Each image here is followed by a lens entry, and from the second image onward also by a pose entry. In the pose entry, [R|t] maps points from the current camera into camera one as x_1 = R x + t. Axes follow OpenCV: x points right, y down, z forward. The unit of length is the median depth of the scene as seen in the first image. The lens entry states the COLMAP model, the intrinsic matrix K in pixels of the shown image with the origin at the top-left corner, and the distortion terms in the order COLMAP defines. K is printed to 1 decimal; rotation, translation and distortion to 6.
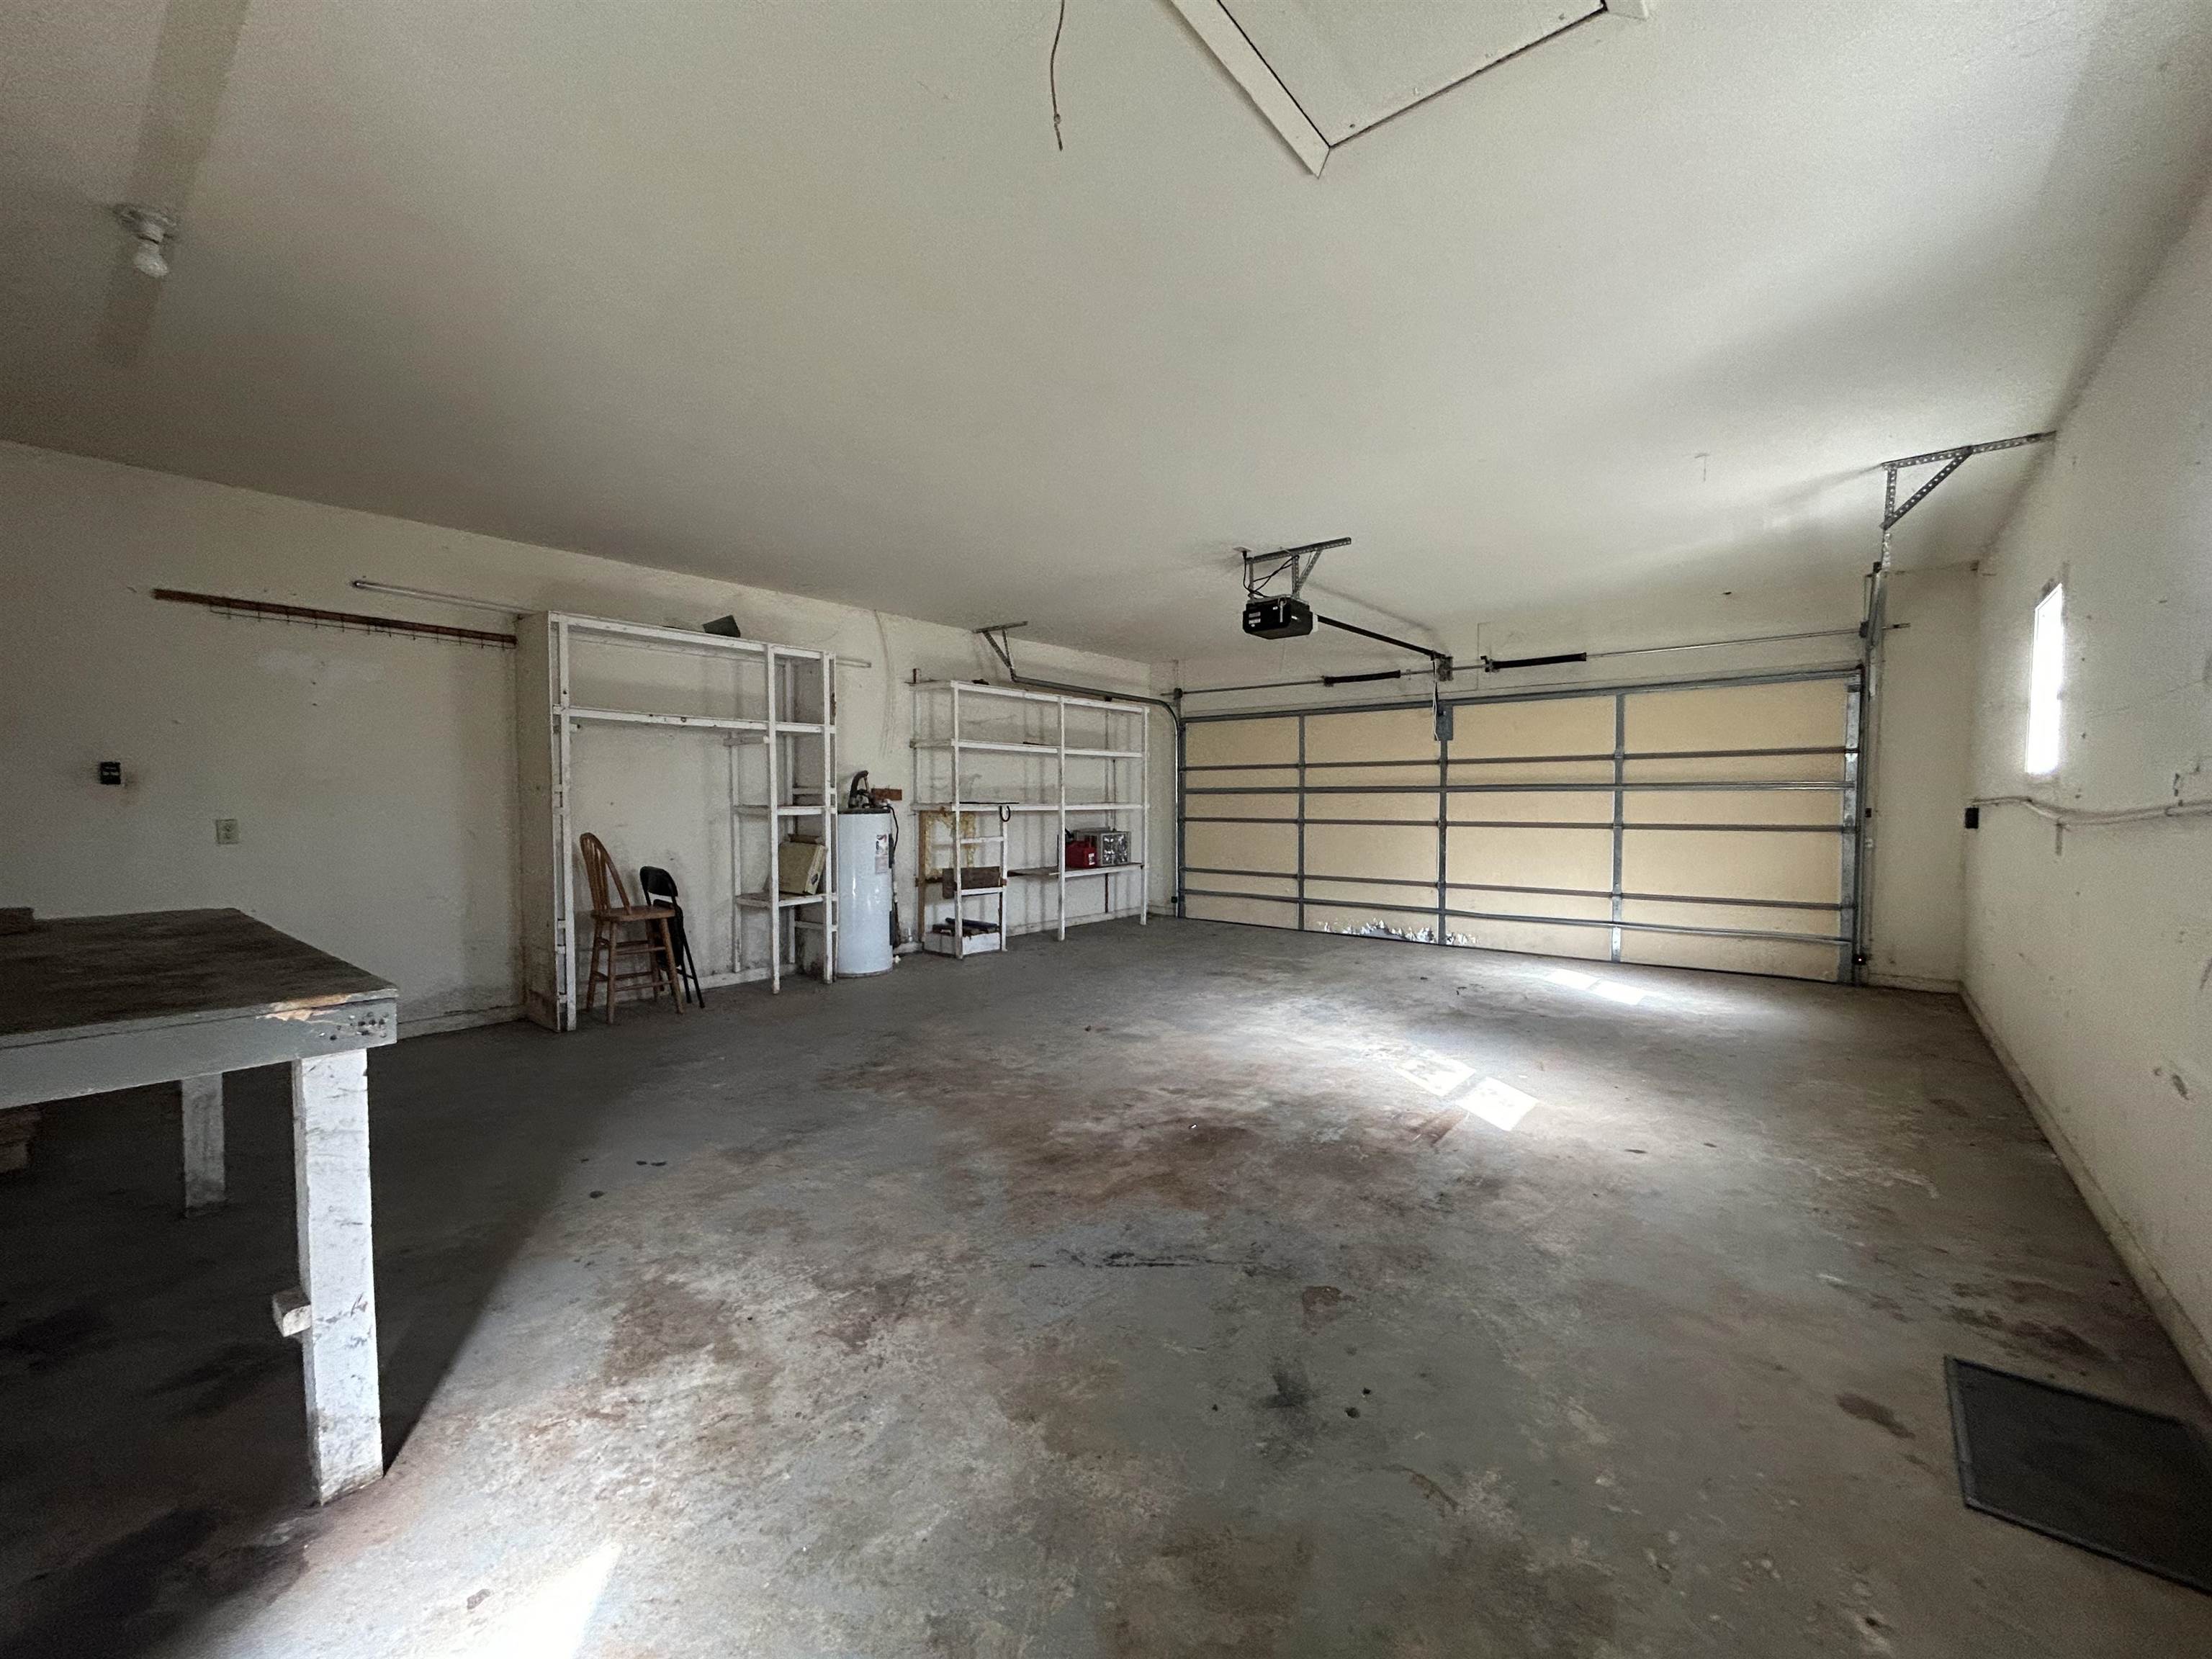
lens RADIAL K [[889.1, 0, 1102.4], [0, 889.1, 833.2], [0, 0, 1]] dist [0.000283, 0.000039]
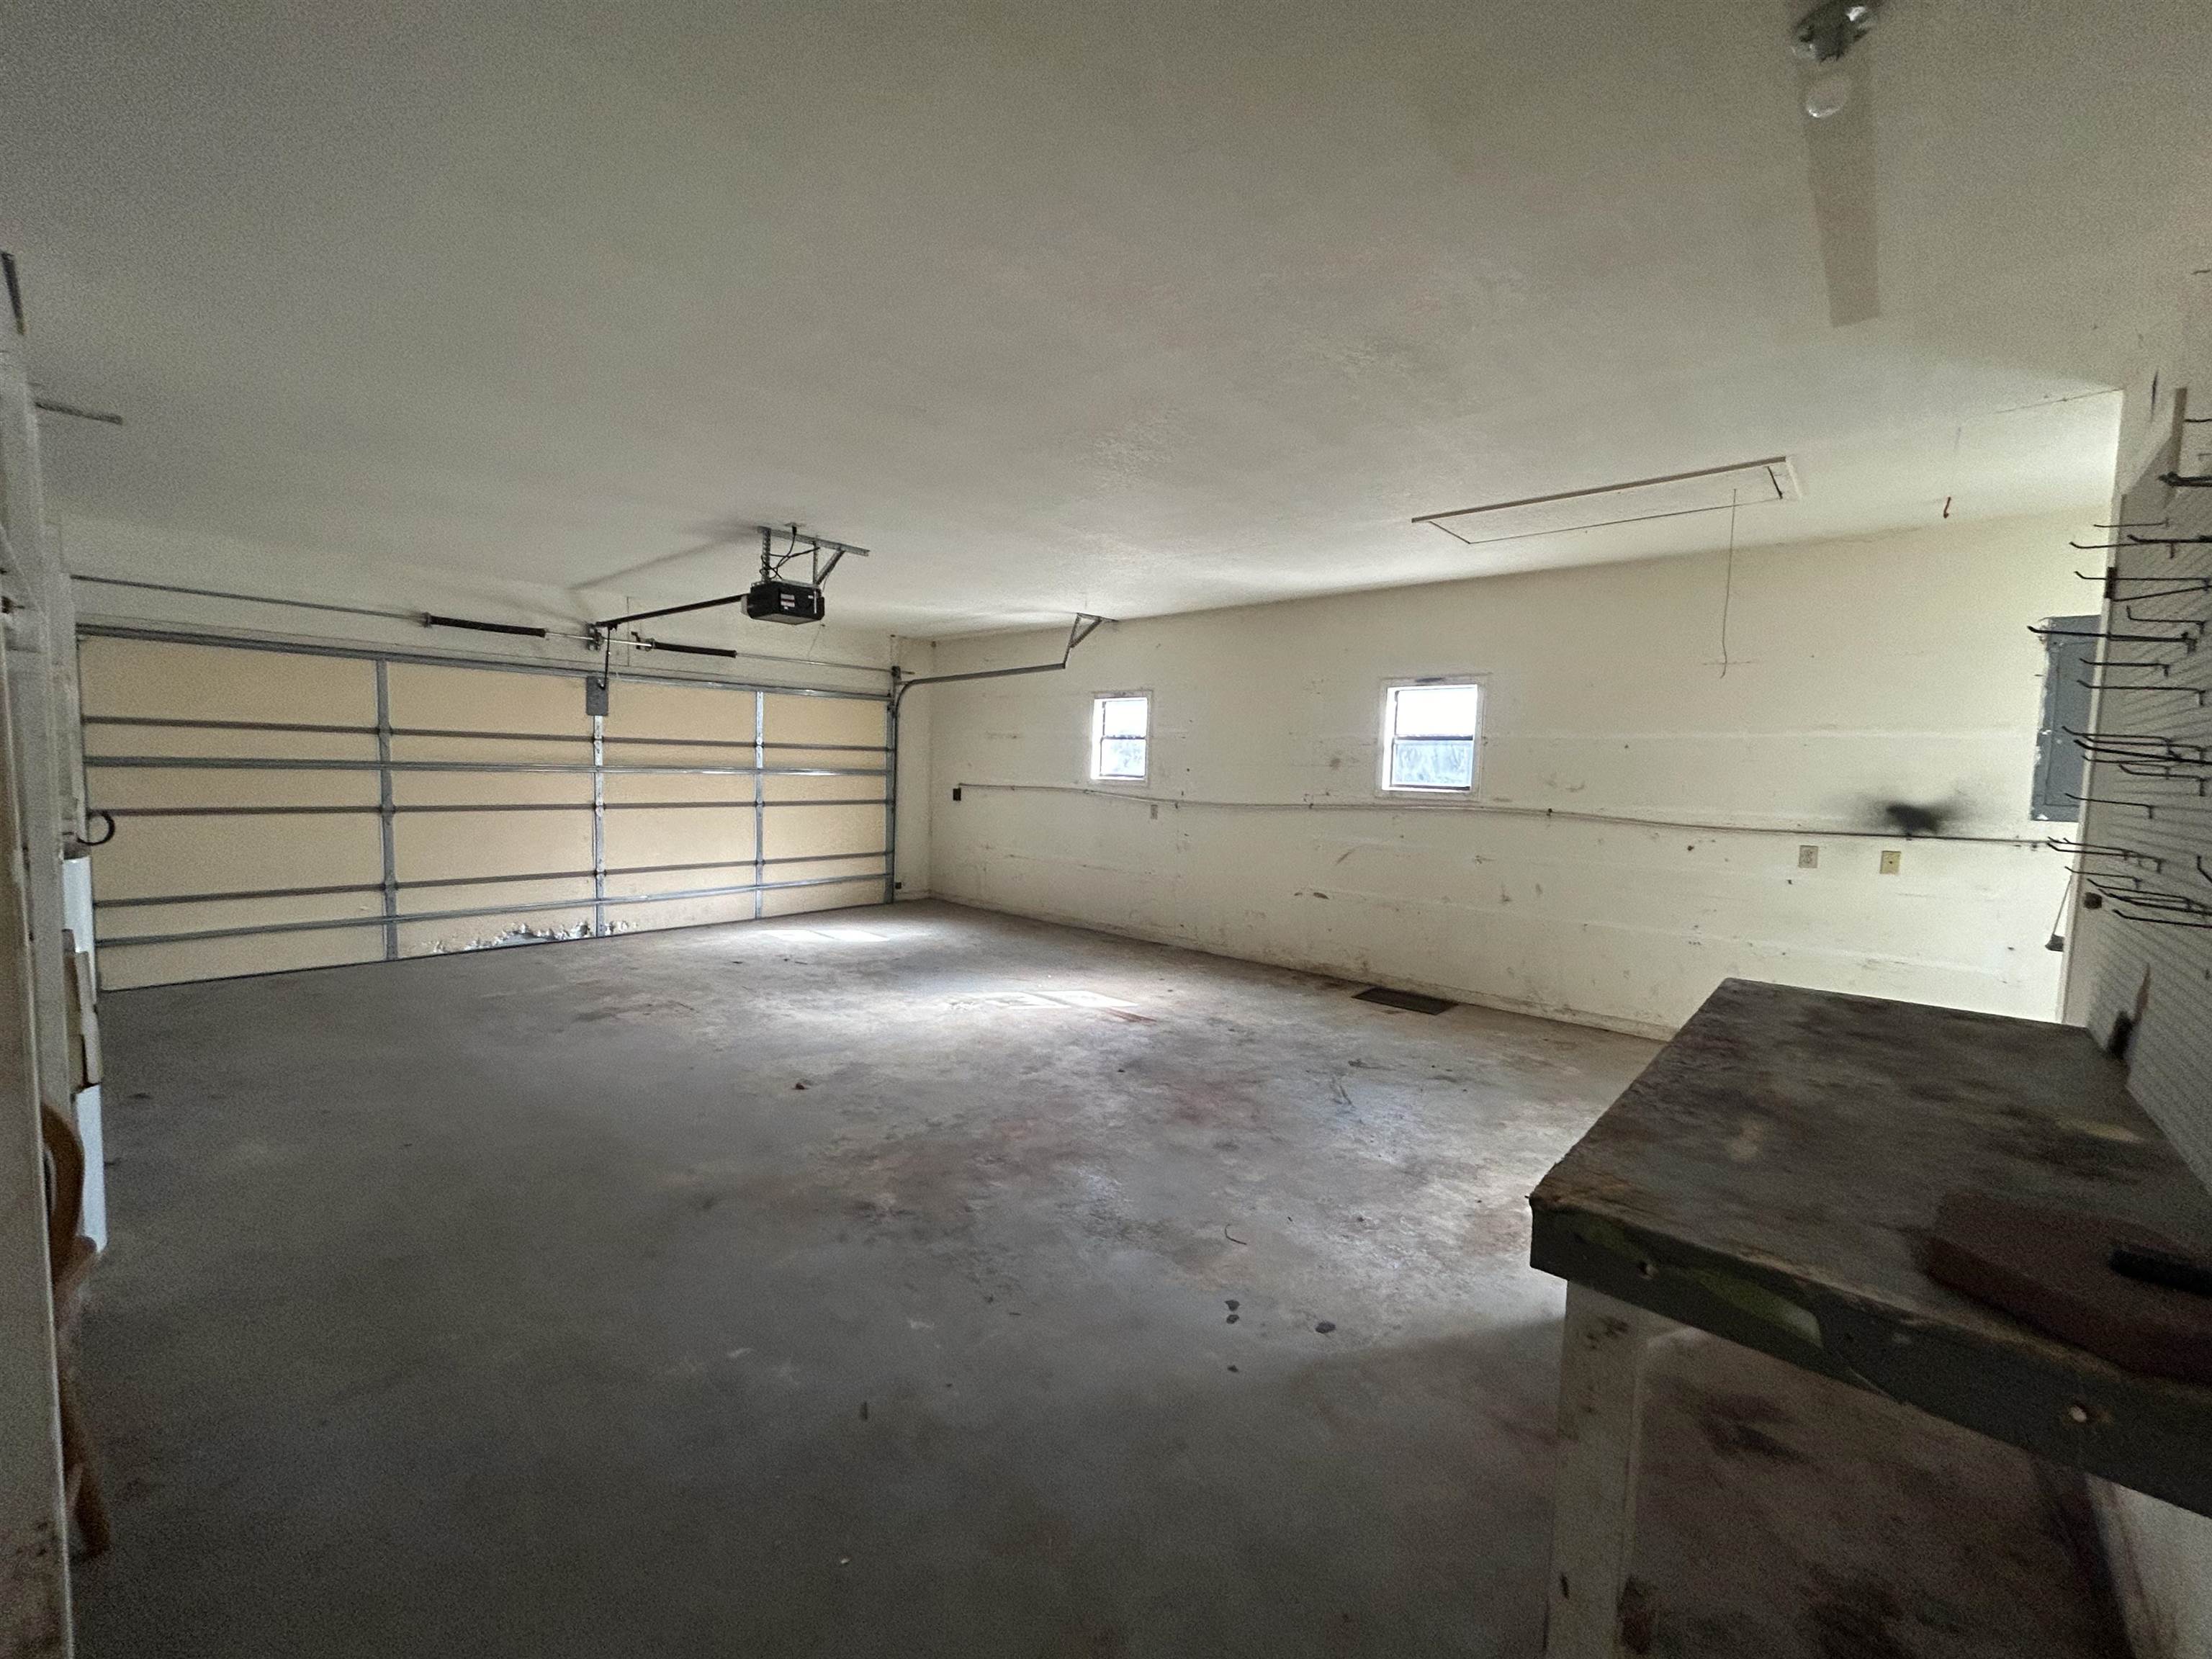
lens RADIAL K [[889.1, 0, 1102.4], [0, 889.1, 833.2], [0, 0, 1]] dist [0.000283, 0.000039]
pose [[0.048499, -0.073302, 0.996130, -0.933479], [0.009516, 0.997292, 0.072924, -0.082399], [-0.998778, 0.005943, 0.049065, 0.788885]]
